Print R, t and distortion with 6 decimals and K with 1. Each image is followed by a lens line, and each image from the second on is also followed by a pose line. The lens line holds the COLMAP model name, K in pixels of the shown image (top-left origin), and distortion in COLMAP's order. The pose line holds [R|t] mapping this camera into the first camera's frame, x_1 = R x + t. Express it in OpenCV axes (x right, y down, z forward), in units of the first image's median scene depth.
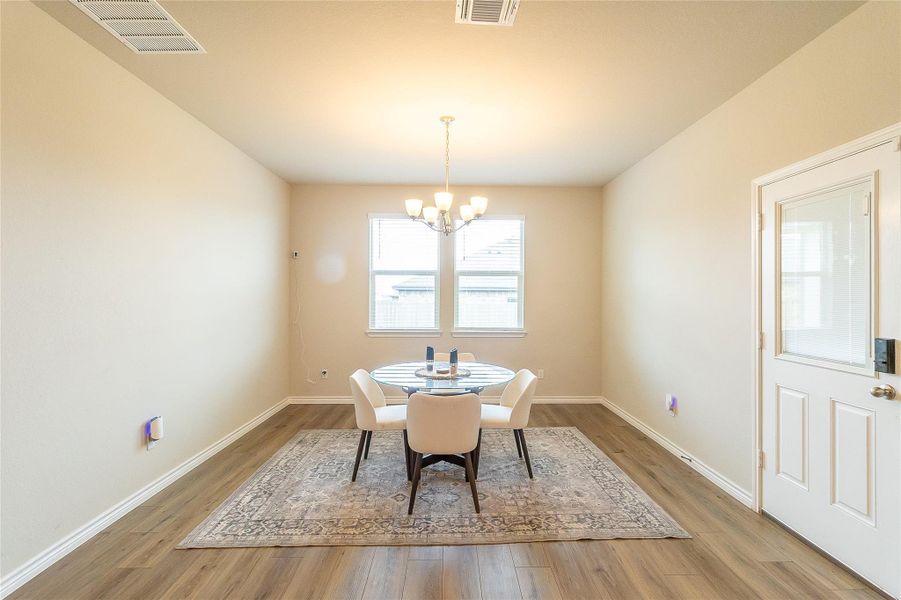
lens RADIAL K [[415.5, 0, 454.6], [0, 415.5, 294.5], [0, 0, 1]] dist [0.002451, 0.000246]
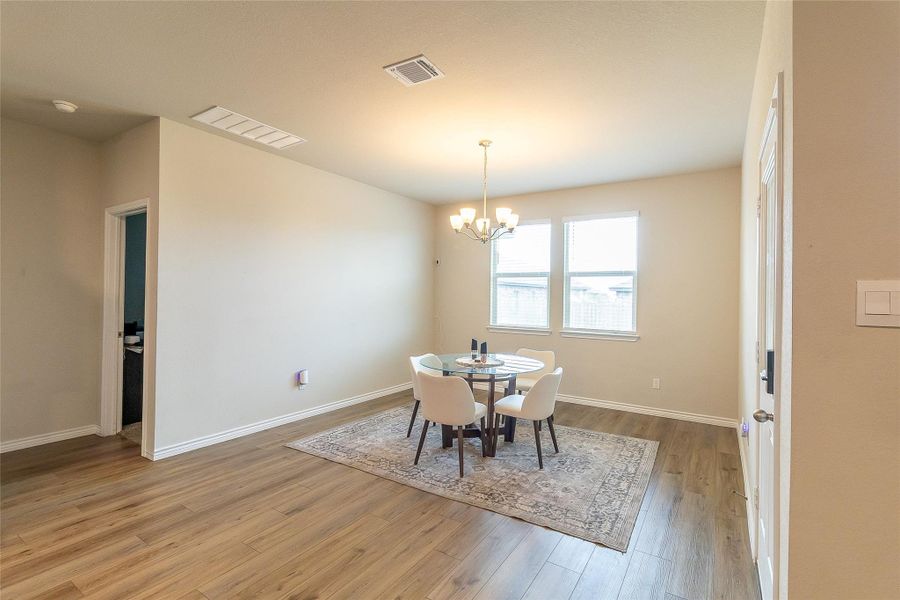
lens RADIAL K [[415.0, 0, 454.1], [0, 415.0, 294.5], [0, 0, 1]] dist [0.002451, 0.000246]
pose [[0.832385, 0.006794, -0.554157, 0.578763], [-0.008620, 0.999963, -0.000688, 0.001706], [0.554131, 0.005350, 0.832412, -0.004708]]
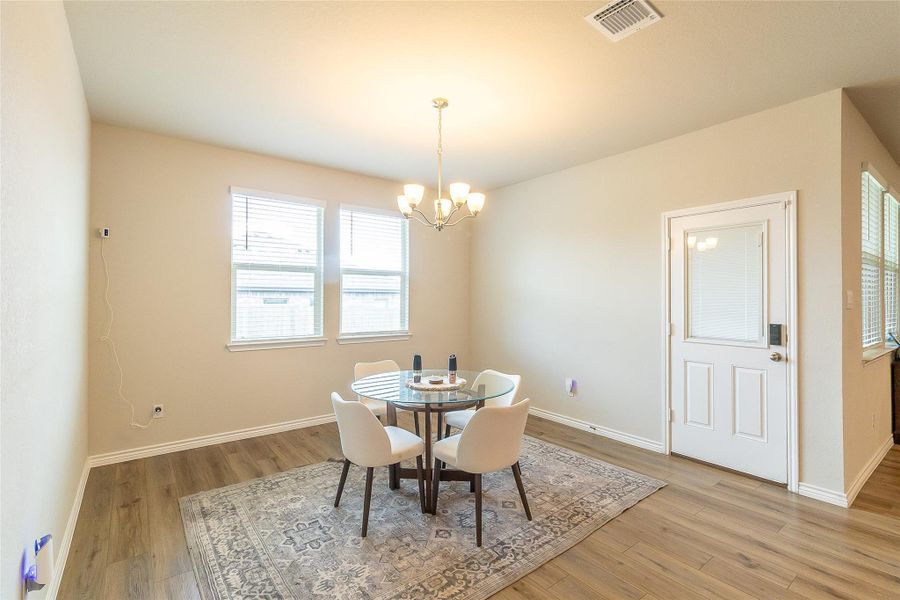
lens RADIAL K [[415.0, 0, 454.1], [0, 415.0, 294.5], [0, 0, 1]] dist [0.002451, 0.000246]
pose [[0.801715, 0.003532, 0.597696, -0.558634], [-0.002369, 0.999993, -0.002732, -0.000353], [-0.597702, 0.000775, 0.801718, 0.270941]]
